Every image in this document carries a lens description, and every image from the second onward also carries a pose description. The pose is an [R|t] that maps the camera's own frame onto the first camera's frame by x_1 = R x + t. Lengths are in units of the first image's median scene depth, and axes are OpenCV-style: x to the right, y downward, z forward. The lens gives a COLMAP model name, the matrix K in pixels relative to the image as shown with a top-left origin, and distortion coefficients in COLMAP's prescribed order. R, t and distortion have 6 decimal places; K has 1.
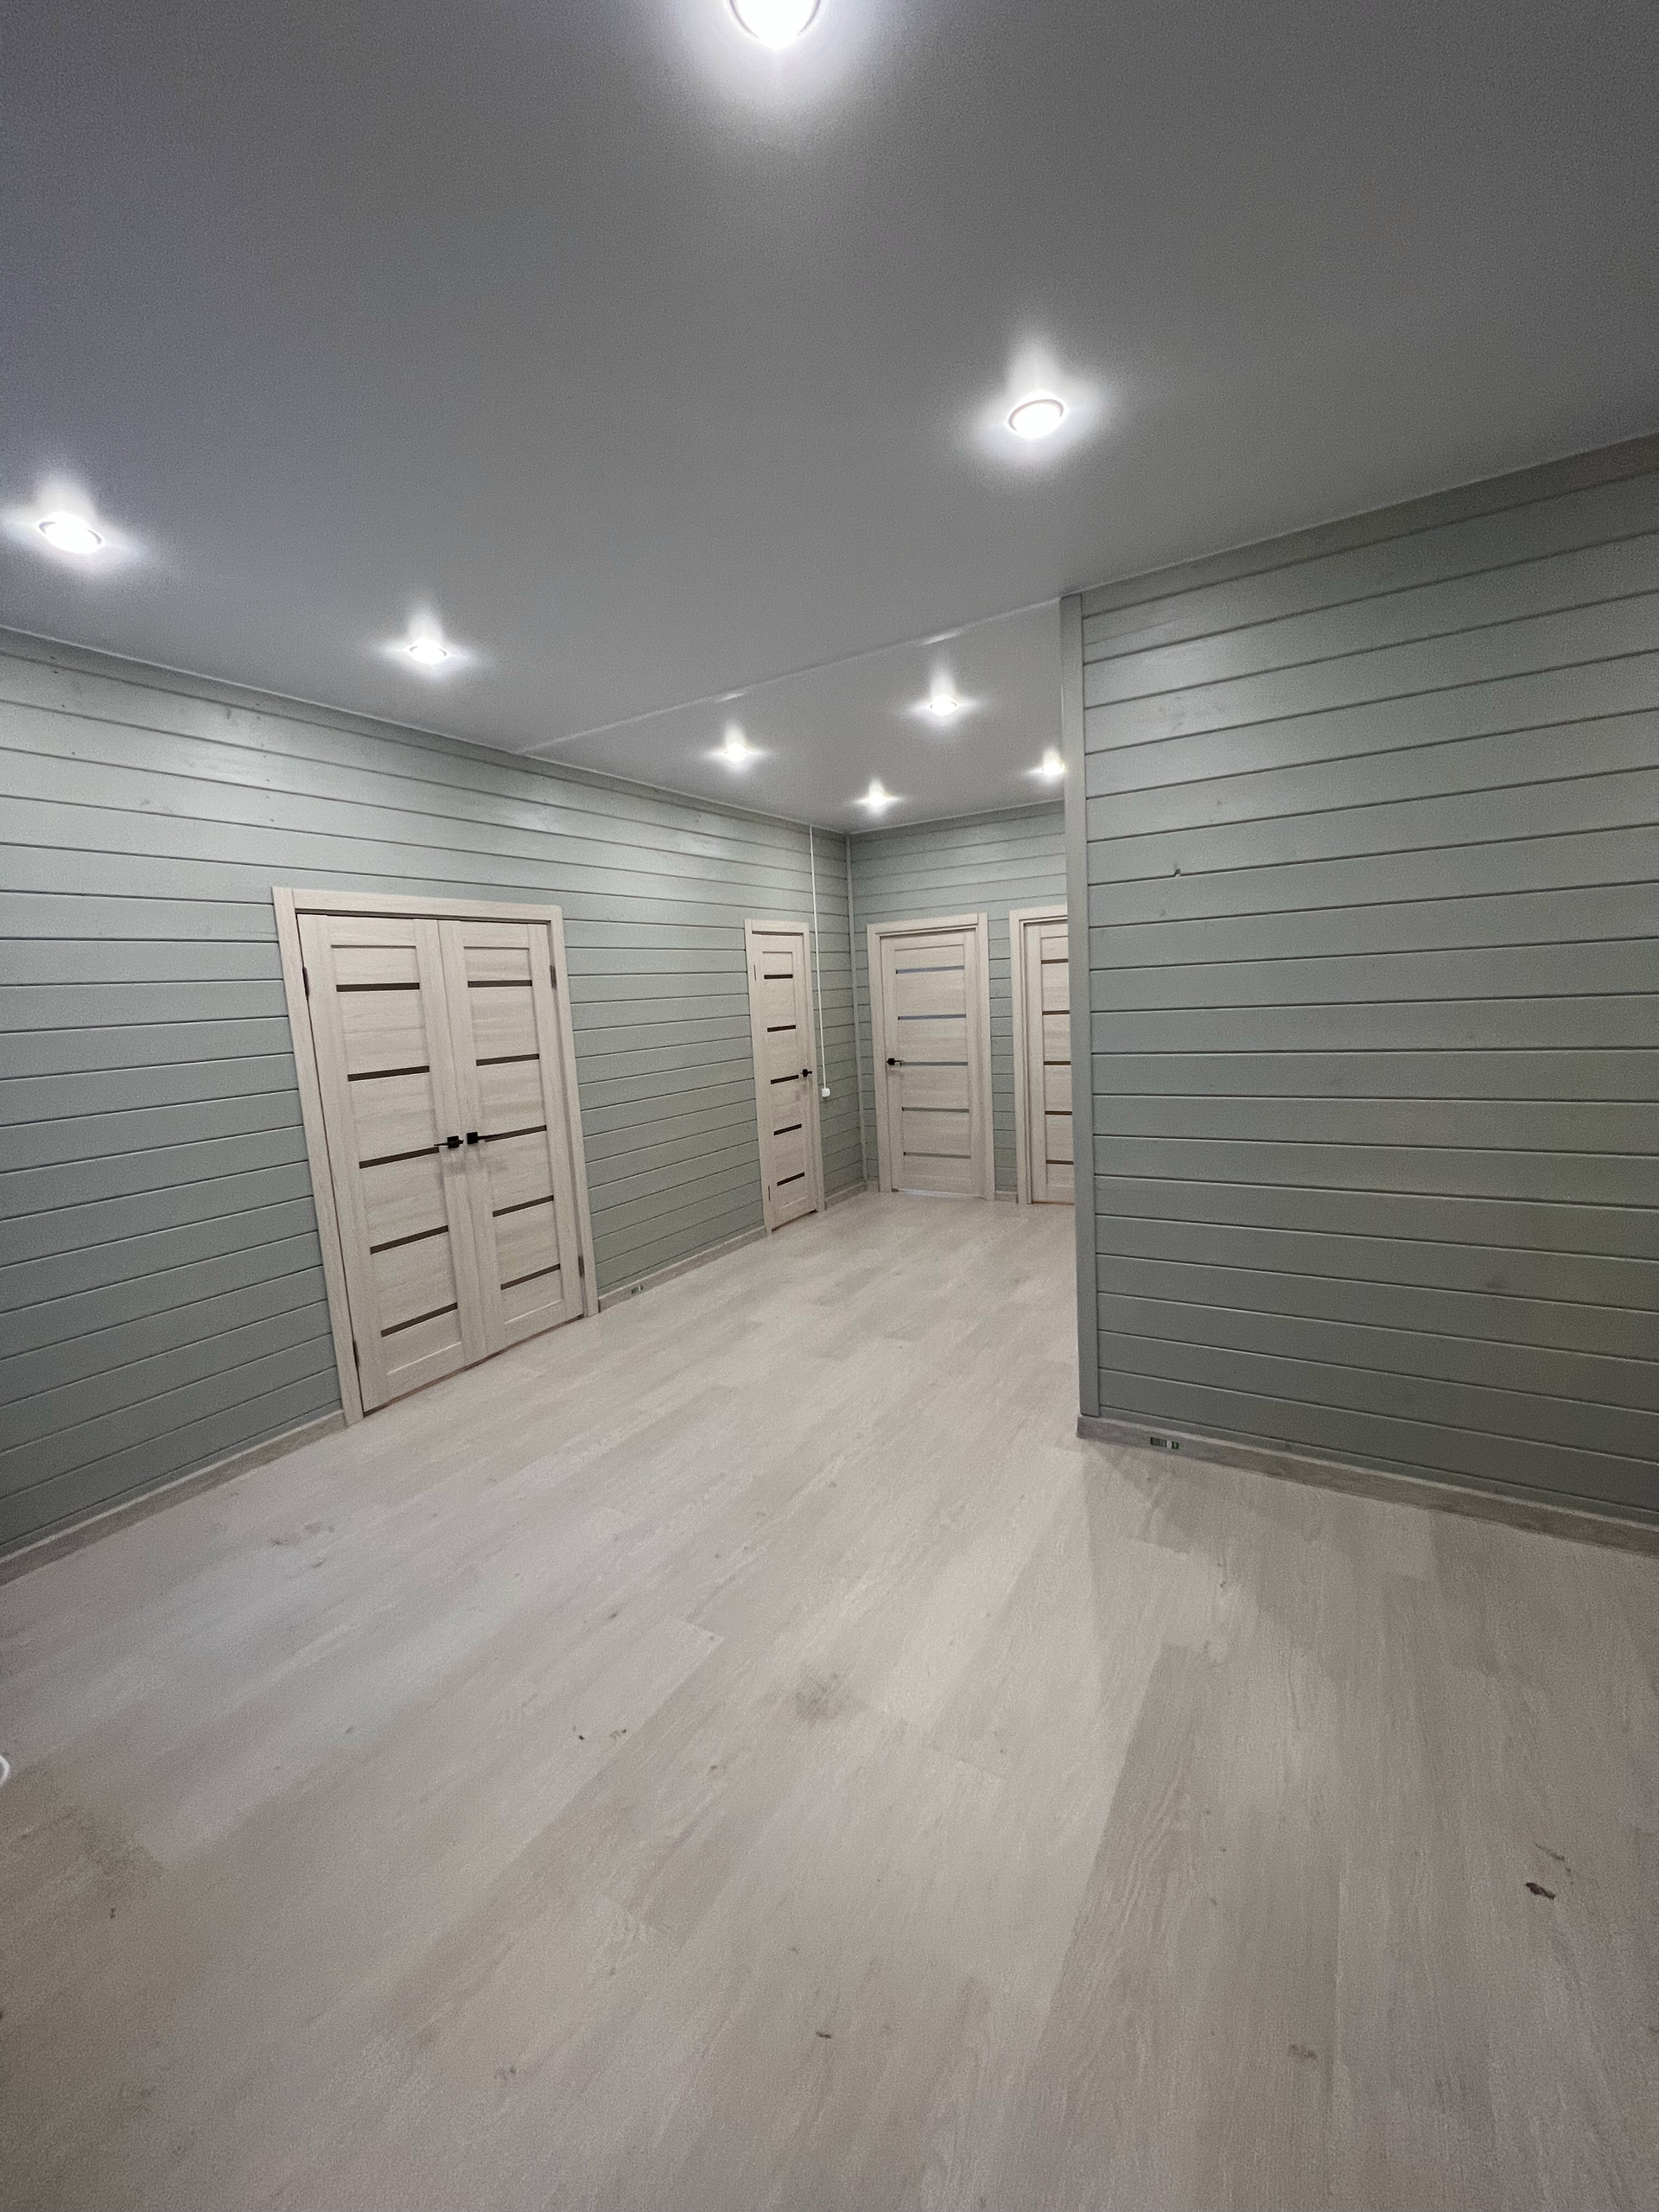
lens RADIAL K [[885.2, 0, 823.2], [0, 885.2, 1110.4], [0, 0, 1]] dist [-0.001975, -0.000467]
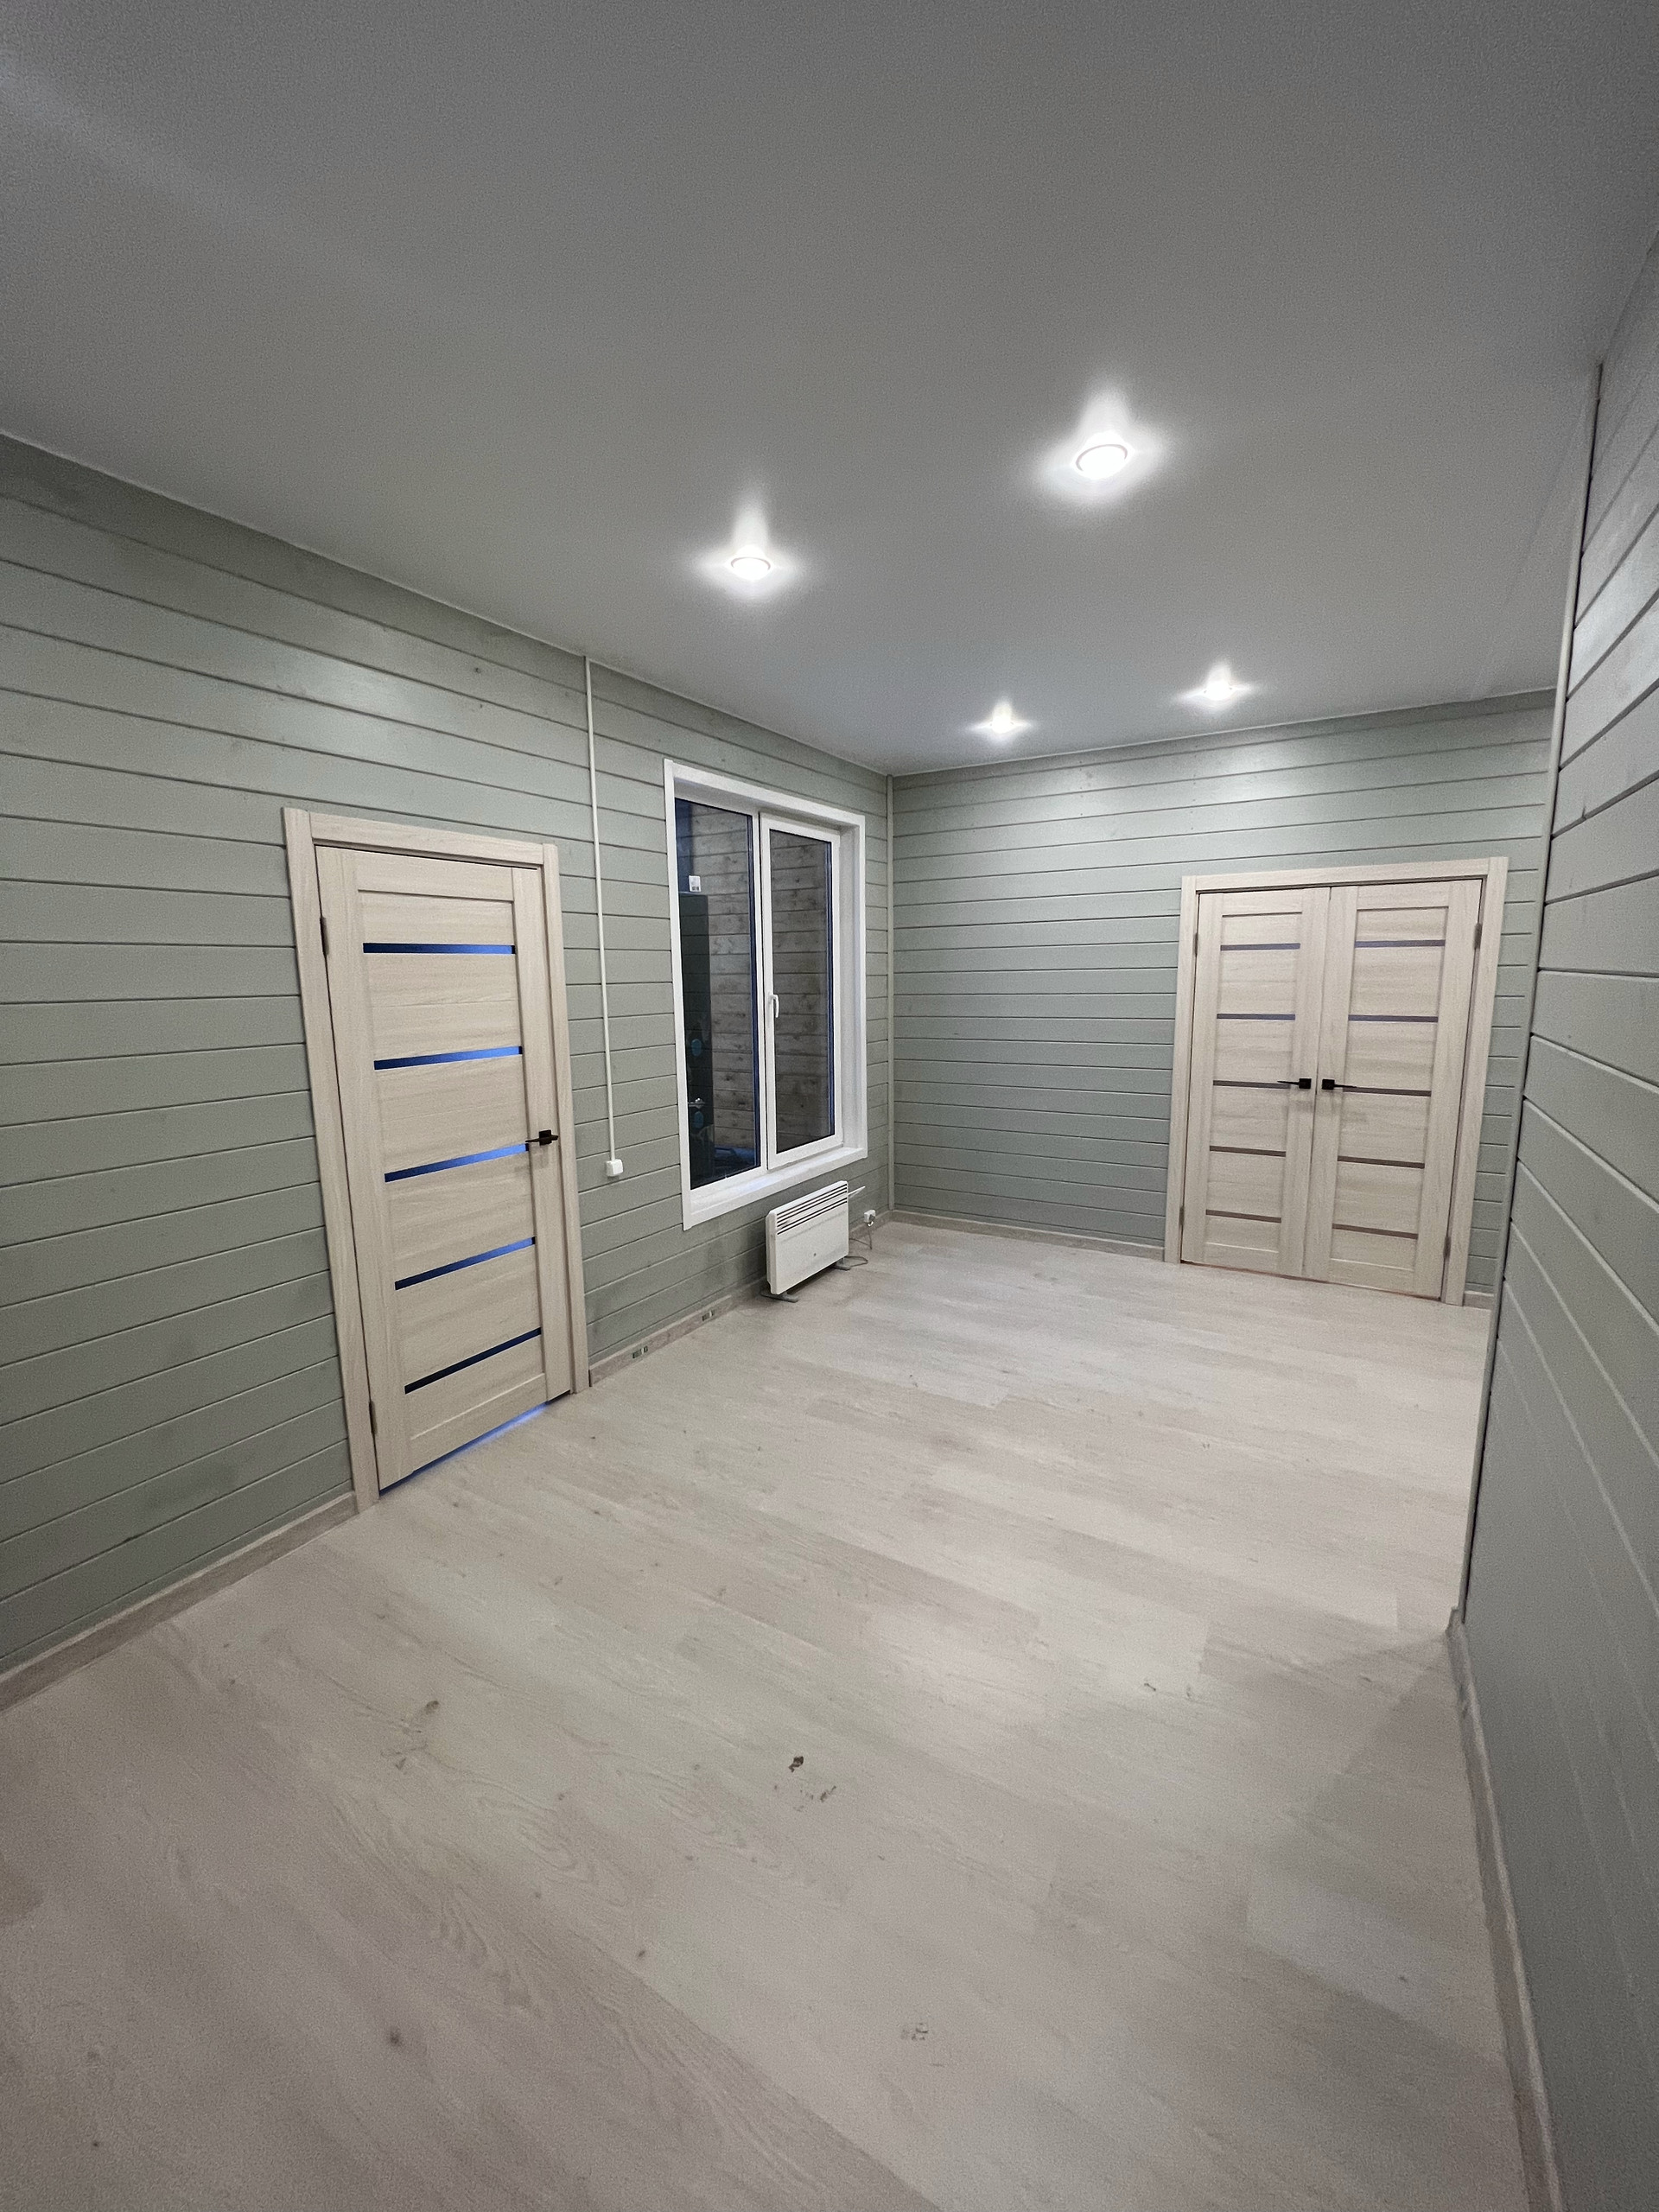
lens RADIAL K [[885.2, 0, 823.2], [0, 885.2, 1110.4], [0, 0, 1]] dist [-0.001975, -0.000467]
pose [[0.005212, 0.214483, -0.976714, 0.734766], [-0.119079, 0.969910, 0.212353, -0.103636], [0.992871, 0.115199, 0.030596, 0.362197]]
